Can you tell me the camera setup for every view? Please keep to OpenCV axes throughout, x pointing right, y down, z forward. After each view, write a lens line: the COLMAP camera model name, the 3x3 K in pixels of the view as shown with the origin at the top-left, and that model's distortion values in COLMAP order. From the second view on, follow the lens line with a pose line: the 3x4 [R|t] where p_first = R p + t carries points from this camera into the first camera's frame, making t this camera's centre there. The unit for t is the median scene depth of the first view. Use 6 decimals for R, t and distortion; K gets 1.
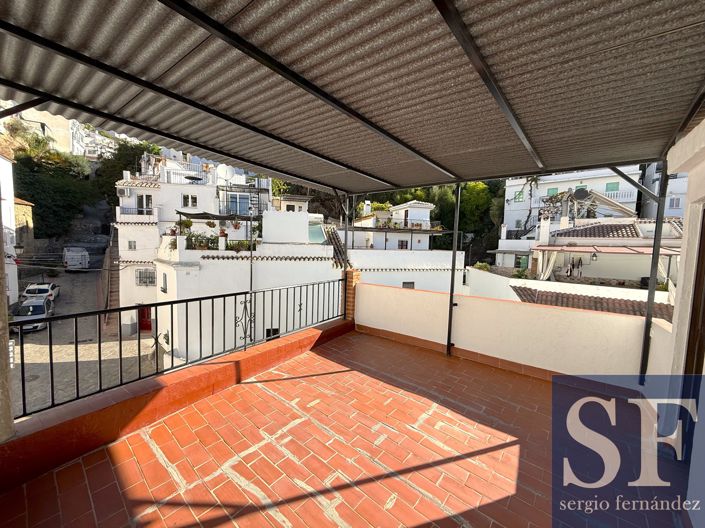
lens RADIAL K [[281.7, 0, 351.5], [0, 281.7, 264.3], [0, 0, 1]] dist [-0.000383, 0.000069]
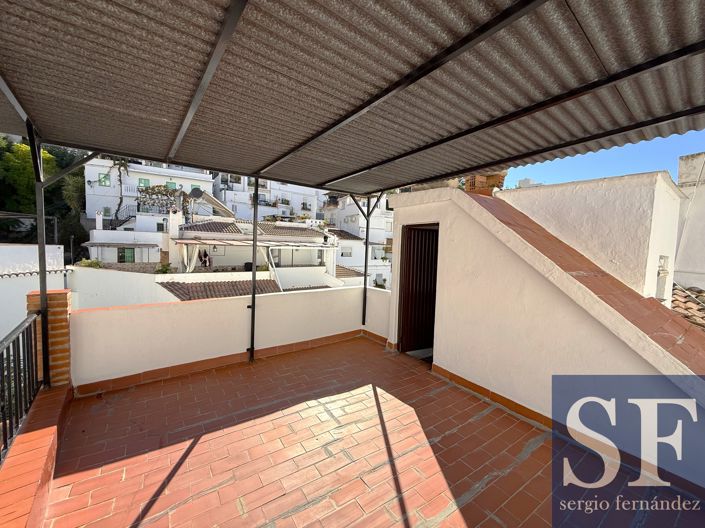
lens RADIAL K [[281.7, 0, 351.5], [0, 281.7, 264.3], [0, 0, 1]] dist [-0.000383, 0.000069]
pose [[0.266543, -0.078897, 0.960588, -0.136159], [0.049143, 0.996460, 0.068207, -0.013971], [-0.962569, 0.029026, 0.269477, 0.130368]]
